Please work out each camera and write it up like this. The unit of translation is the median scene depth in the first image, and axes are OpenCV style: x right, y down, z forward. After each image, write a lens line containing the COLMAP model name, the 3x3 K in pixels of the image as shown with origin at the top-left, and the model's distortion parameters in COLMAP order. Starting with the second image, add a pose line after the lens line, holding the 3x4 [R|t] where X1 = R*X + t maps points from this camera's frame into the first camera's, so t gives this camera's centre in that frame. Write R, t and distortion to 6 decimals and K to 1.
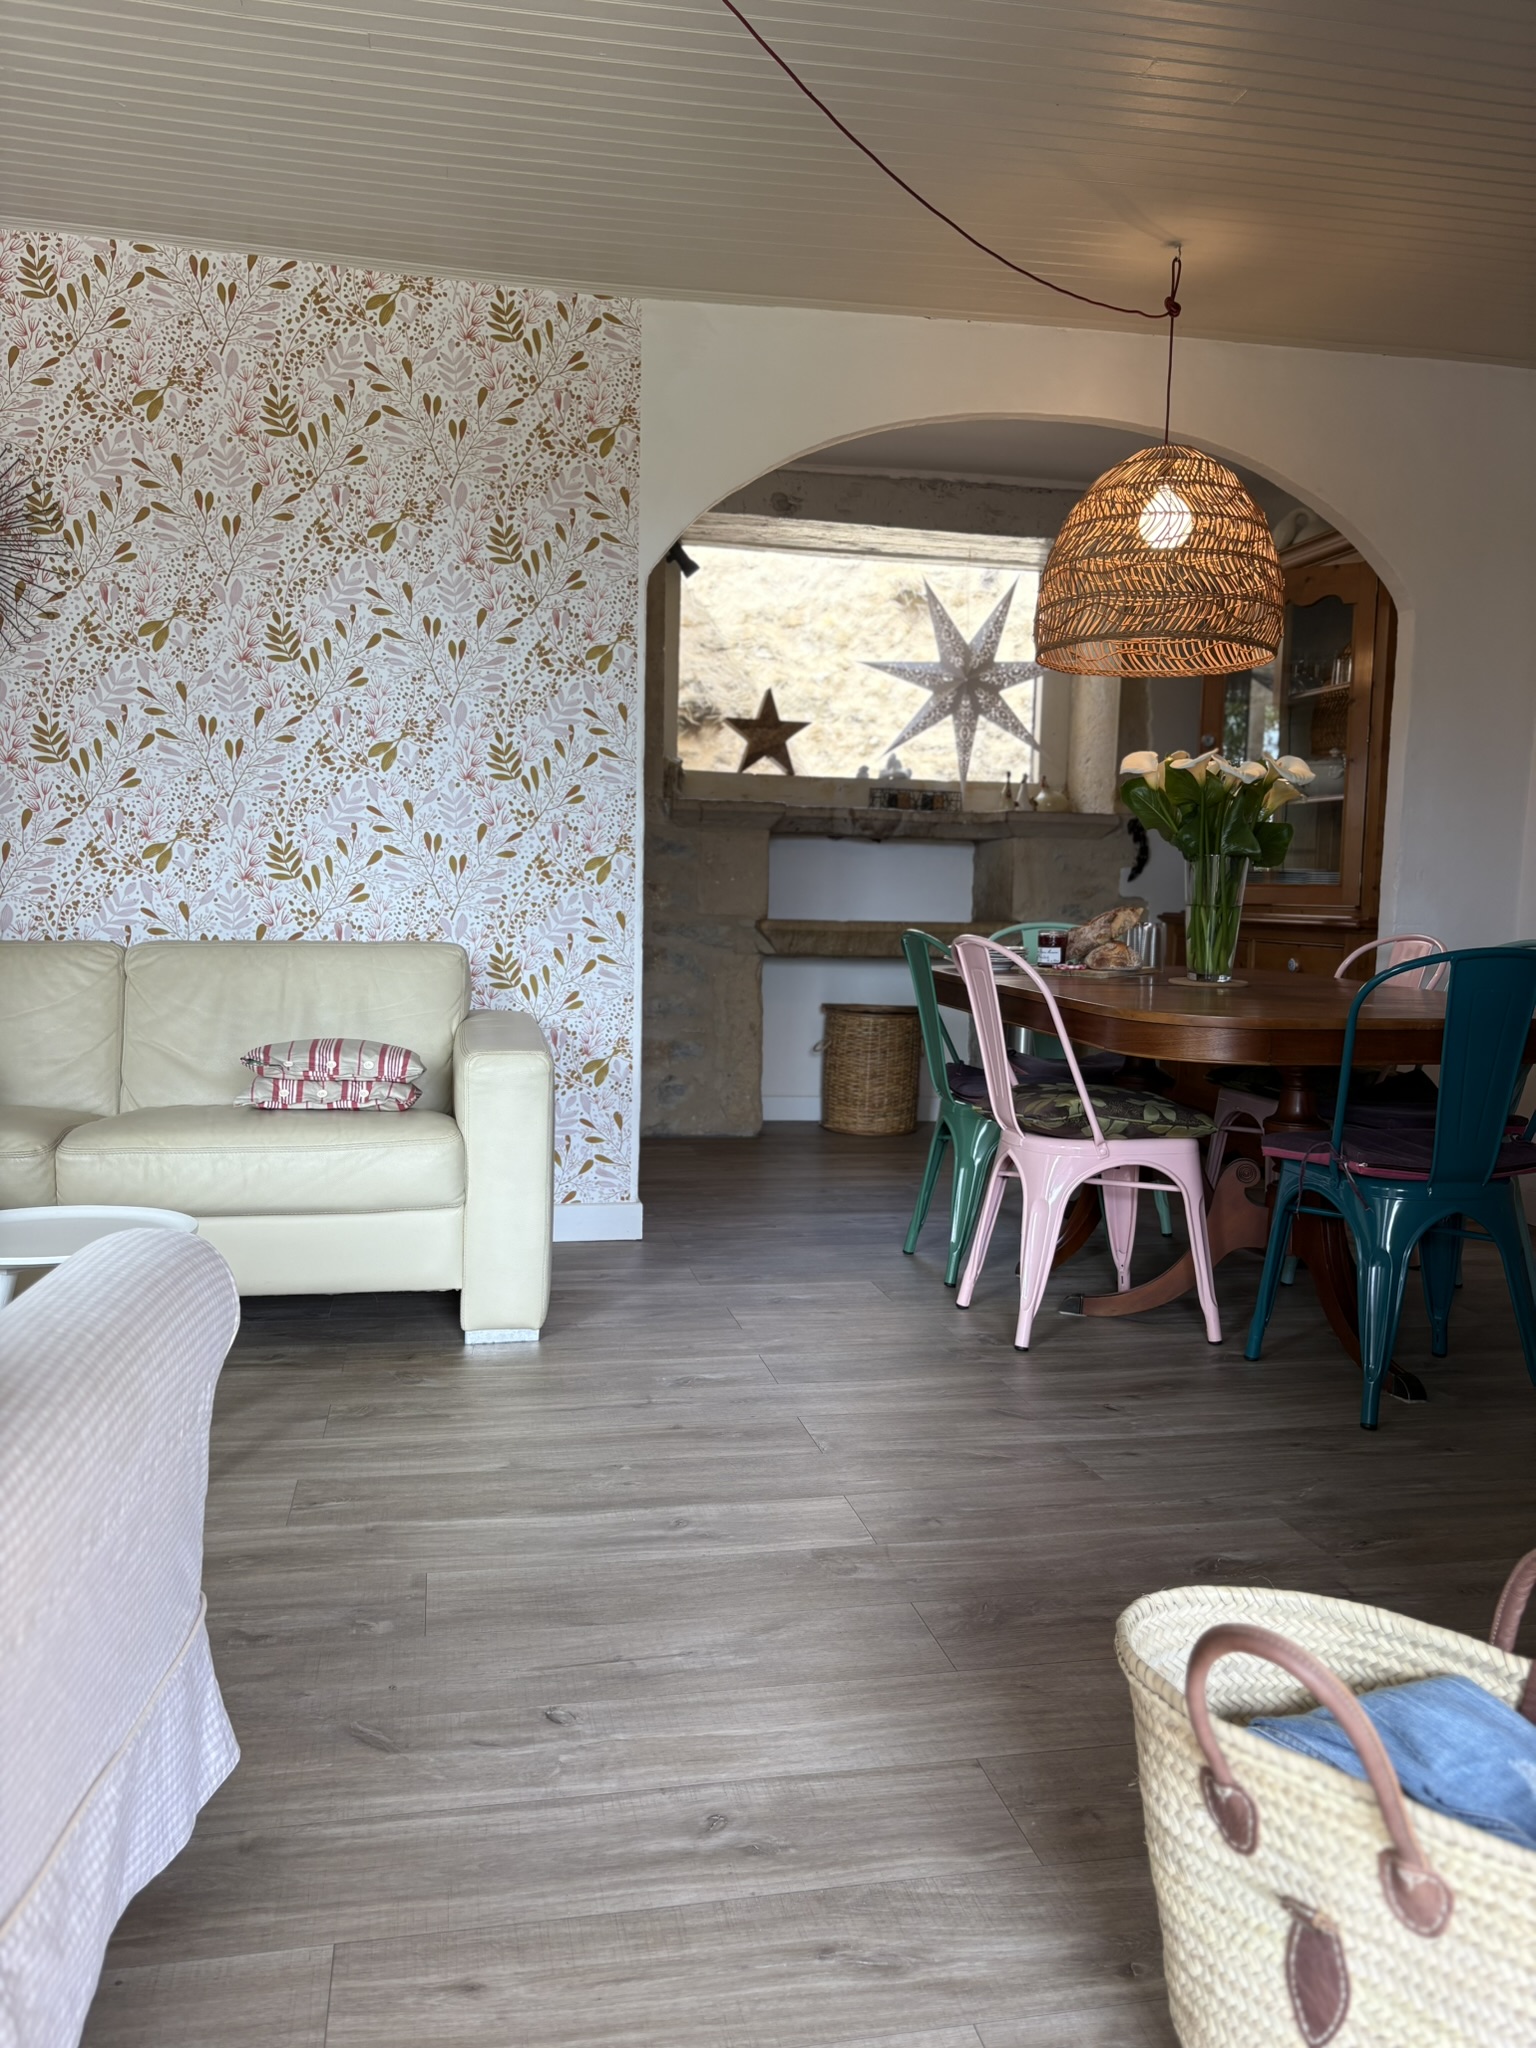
lens RADIAL K [[1546.7, 0, 762.4], [0, 1546.7, 1041.8], [0, 0, 1]] dist [0.038132, -0.034661]
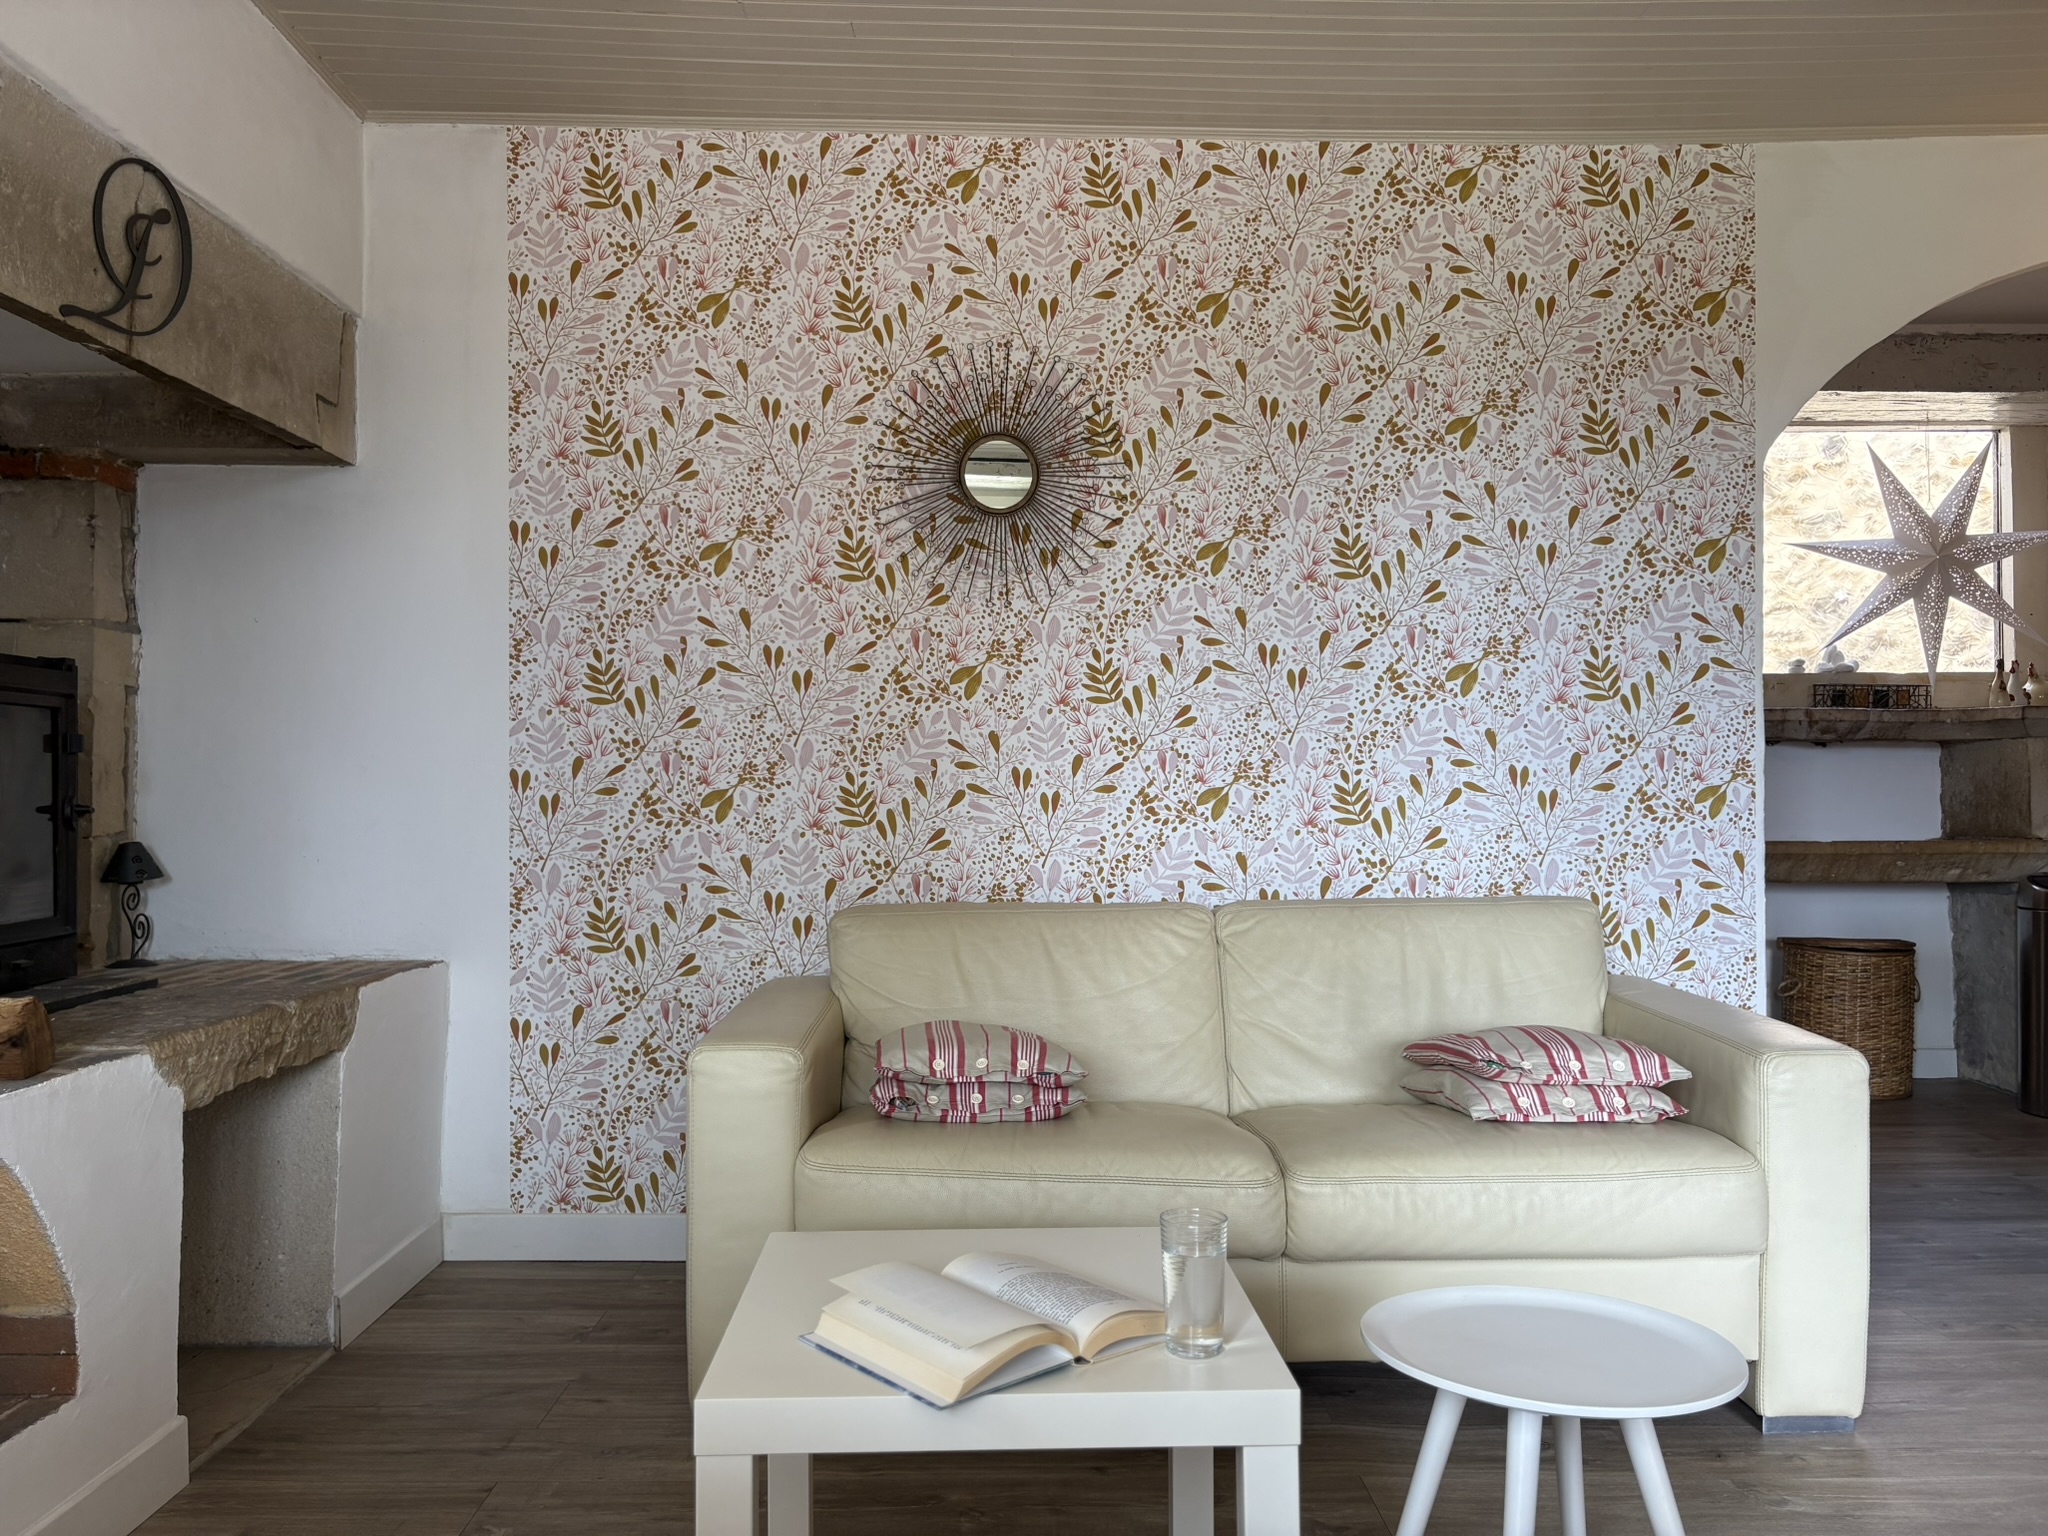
lens RADIAL K [[1546.7, 0, 1033.7], [0, 1546.7, 777.5], [0, 0, 1]] dist [0.038132, -0.034661]
pose [[0.983977, -0.029261, -0.175877, -0.332375], [0.011065, 0.994562, -0.103560, -0.043520], [0.177950, 0.099954, 0.978950, 0.118637]]
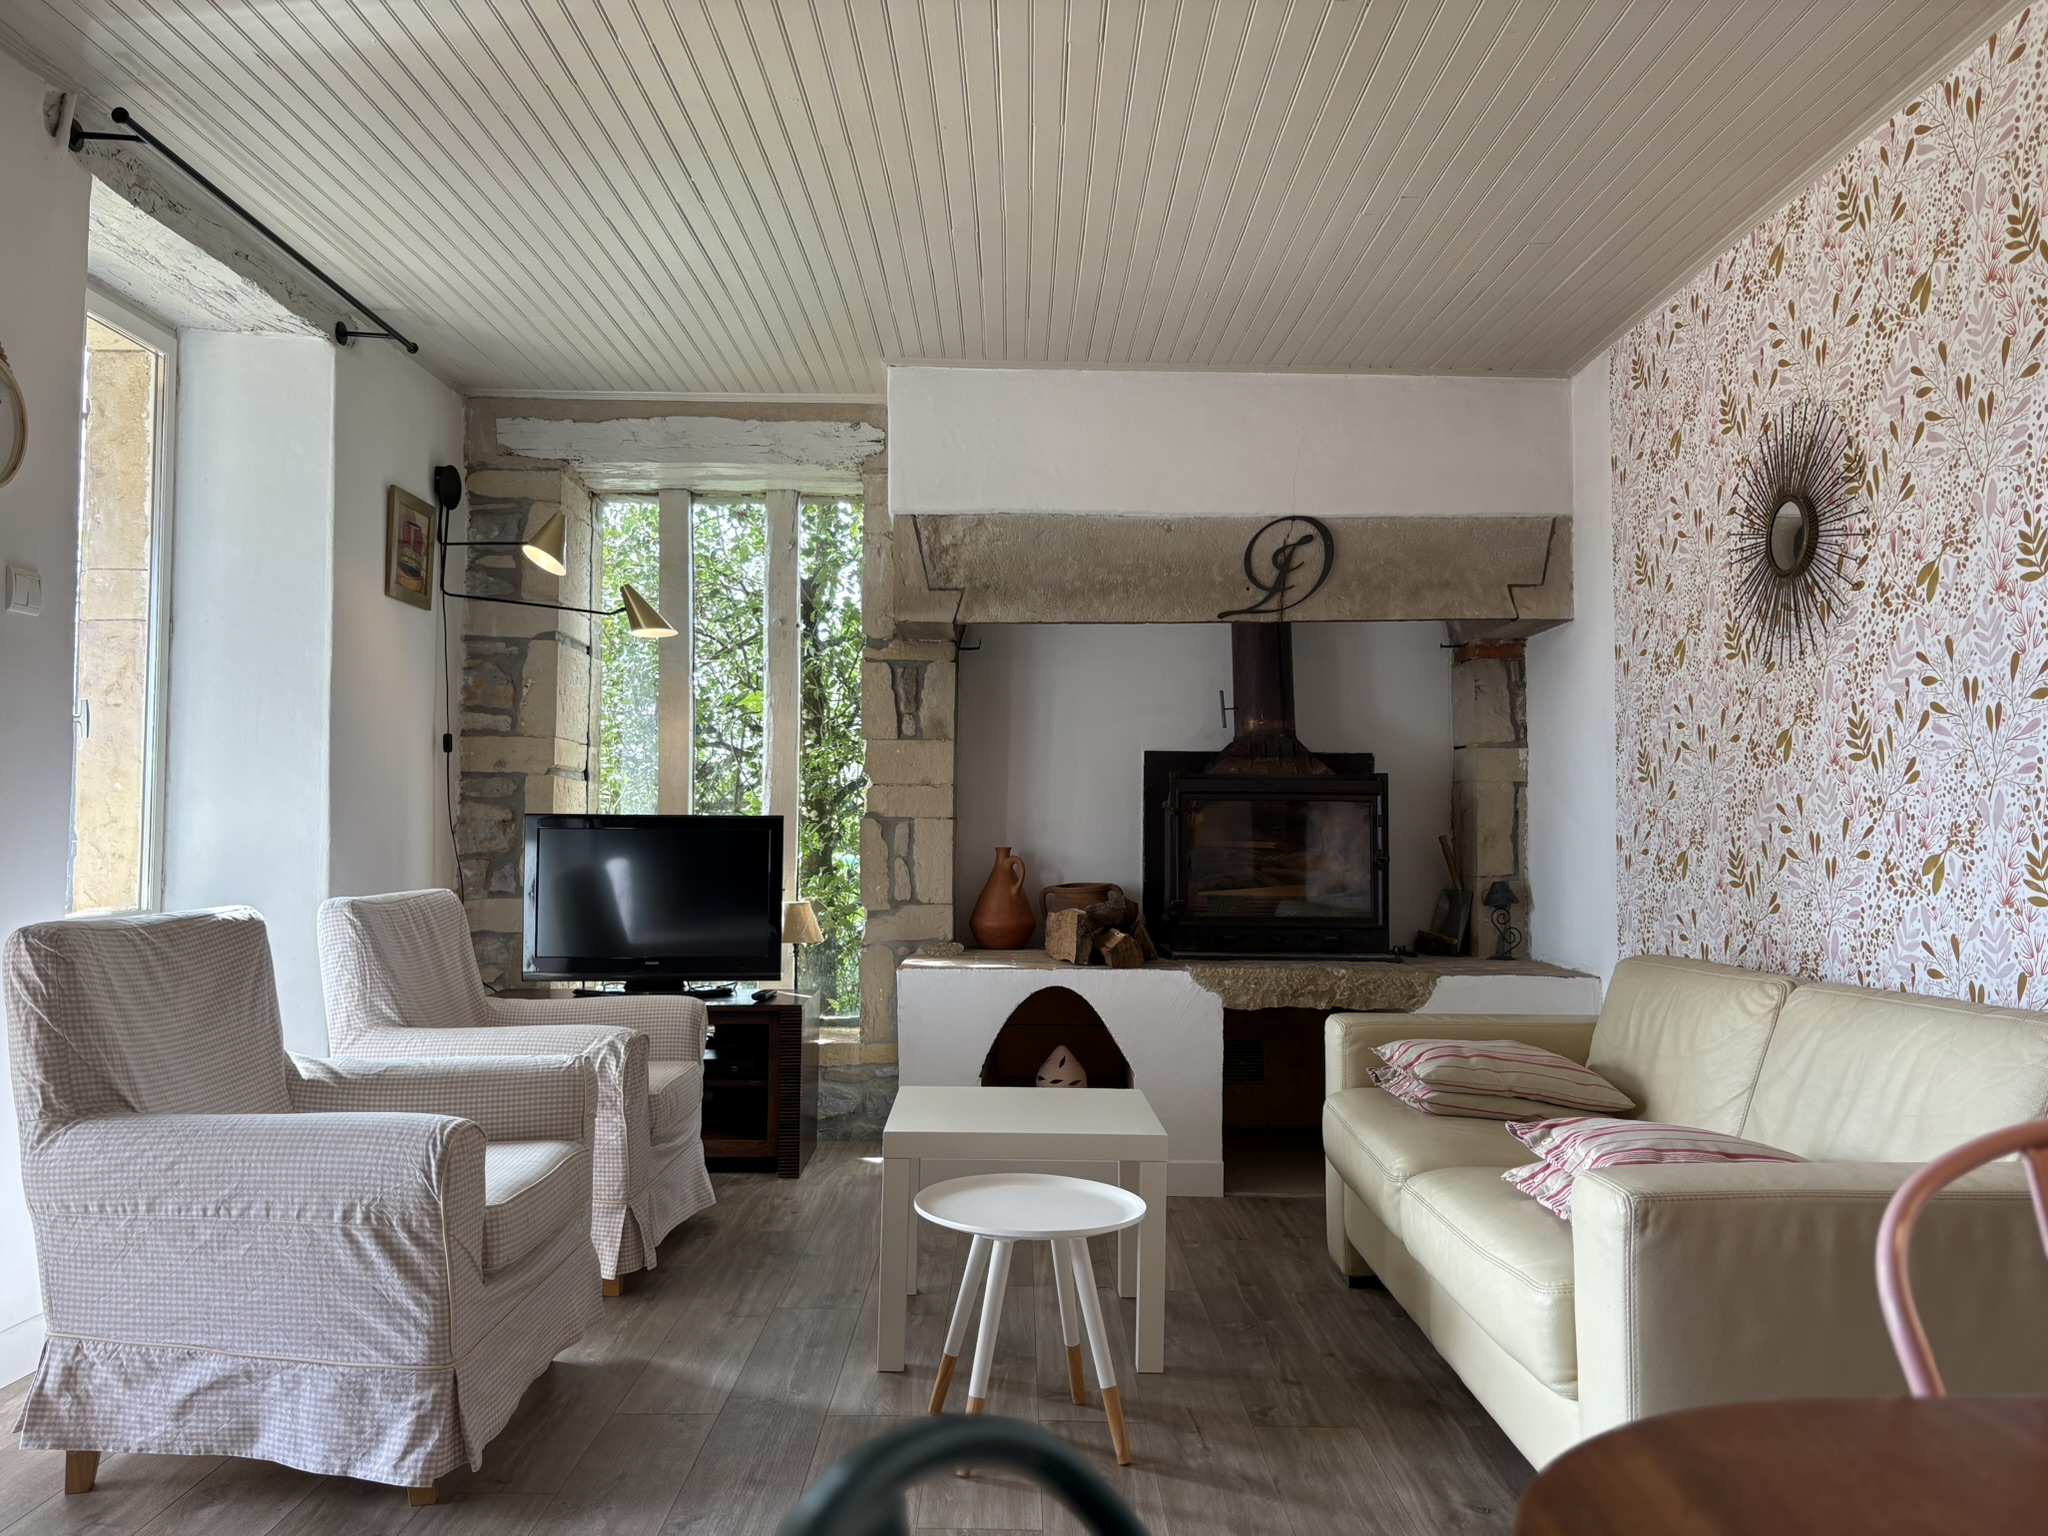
lens RADIAL K [[1546.7, 0, 1017.0], [0, 1546.7, 786.0], [0, 0, 1]] dist [0.038132, -0.034661]
pose [[-0.197146, -0.063339, -0.978326, 0.421951], [-0.106696, 0.993370, -0.042813, -0.081624], [0.974551, 0.095943, -0.202597, 0.717054]]
